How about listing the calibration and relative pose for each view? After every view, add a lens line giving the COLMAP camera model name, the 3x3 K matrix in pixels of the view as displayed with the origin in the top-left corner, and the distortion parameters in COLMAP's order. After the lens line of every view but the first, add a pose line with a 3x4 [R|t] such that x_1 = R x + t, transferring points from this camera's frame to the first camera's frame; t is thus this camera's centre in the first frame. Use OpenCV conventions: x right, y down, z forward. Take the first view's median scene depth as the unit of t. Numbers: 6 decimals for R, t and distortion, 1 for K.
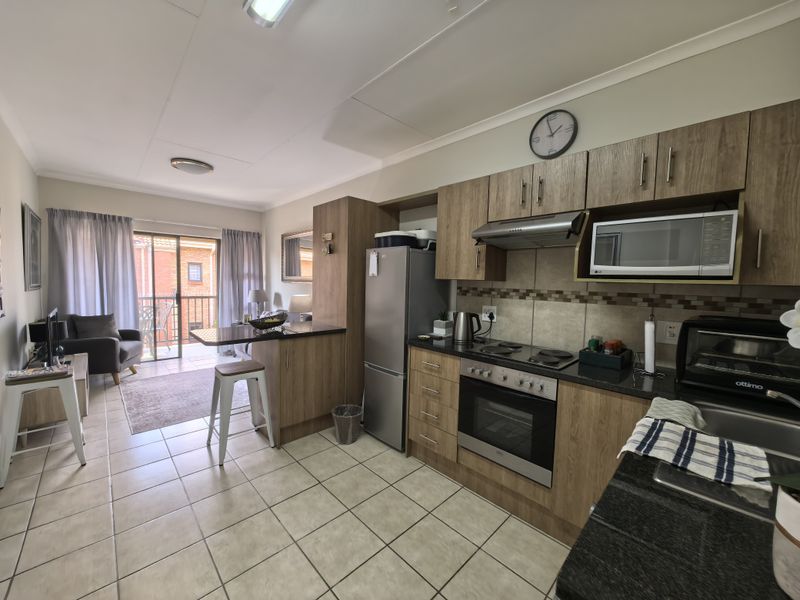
lens RADIAL K [[311.3, 0, 401.6], [0, 311.3, 300.1], [0, 0, 1]] dist [-0.007837, 0.000368]
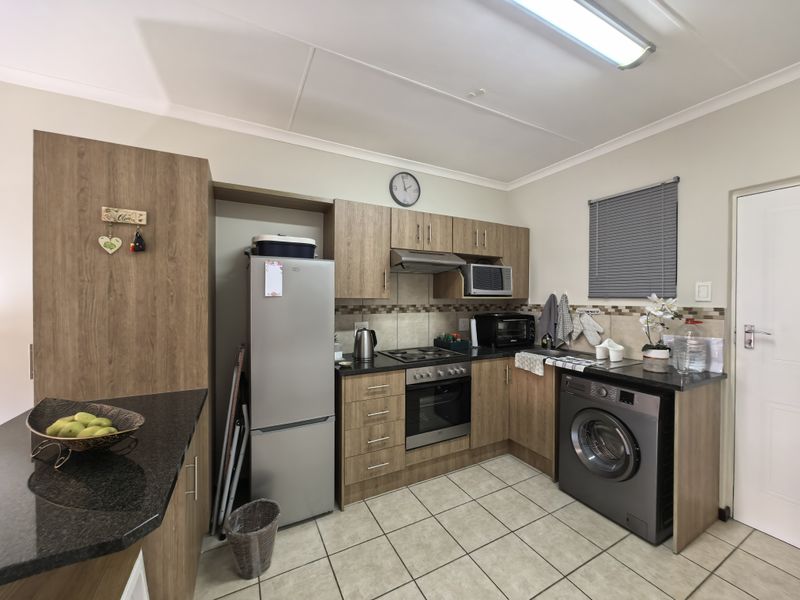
lens RADIAL K [[311.3, 0, 401.6], [0, 311.3, 300.1], [0, 0, 1]] dist [-0.007837, 0.000368]
pose [[0.289417, -0.031785, 0.956675, -0.831152], [0.064377, 0.997832, 0.013677, -0.073921], [-0.955036, 0.057629, 0.290836, 0.656040]]
